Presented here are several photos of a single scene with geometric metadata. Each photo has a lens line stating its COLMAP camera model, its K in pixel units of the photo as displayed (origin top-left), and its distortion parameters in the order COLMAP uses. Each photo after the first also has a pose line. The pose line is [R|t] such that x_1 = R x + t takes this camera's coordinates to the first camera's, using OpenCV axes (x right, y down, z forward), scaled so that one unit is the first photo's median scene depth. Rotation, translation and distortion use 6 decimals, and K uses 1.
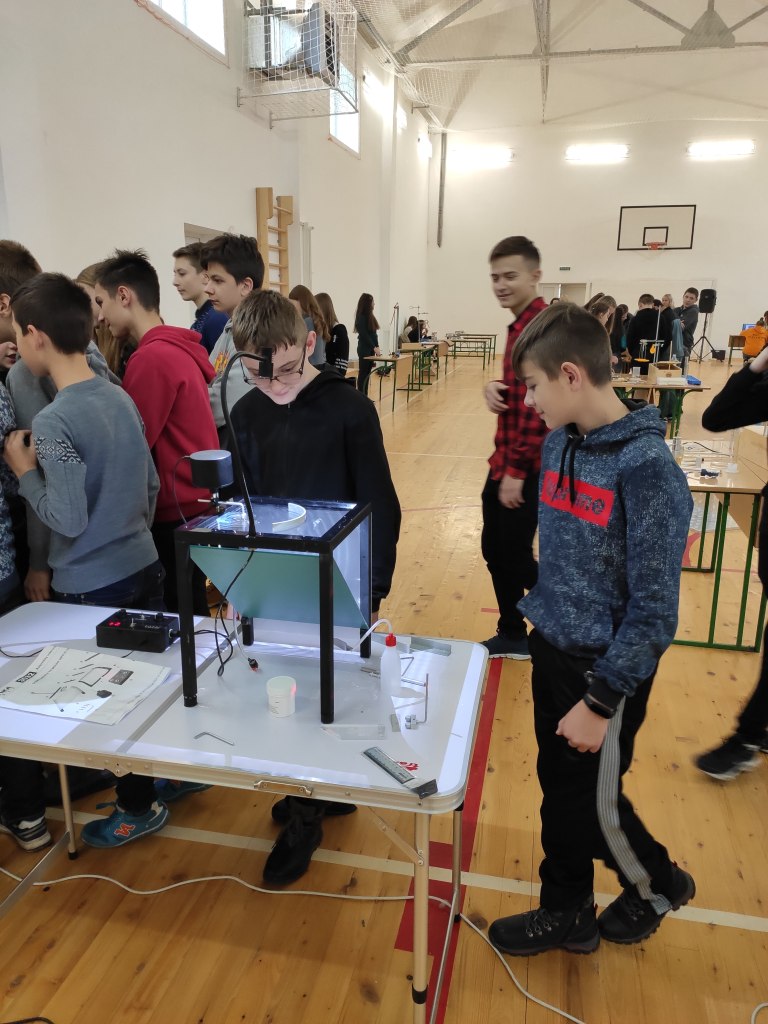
lens RADIAL K [[779.2, 0, 384.7], [0, 779.2, 508.5], [0, 0, 1]] dist [0.089601, -0.111184]
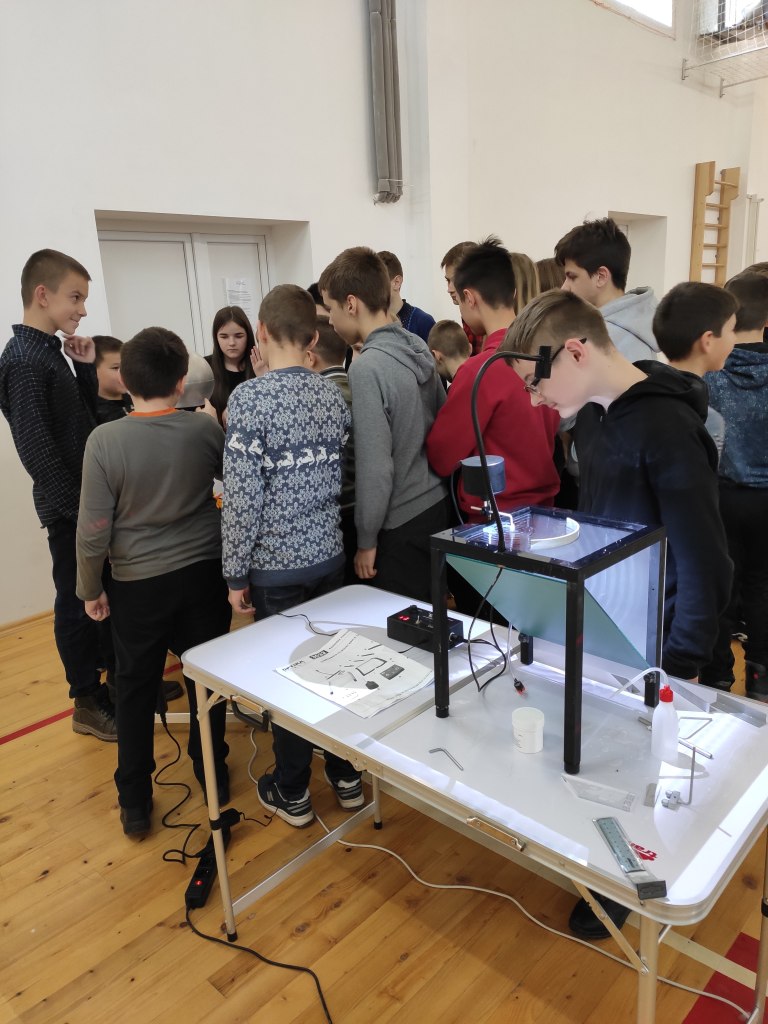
lens RADIAL K [[779.2, 0, 384.7], [0, 779.2, 508.5], [0, 0, 1]] dist [0.089601, -0.111184]
pose [[0.856588, 0.088451, -0.508363, 0.143321], [-0.082685, 0.995997, 0.033973, -0.029246], [0.509333, 0.012933, 0.860472, 0.107060]]
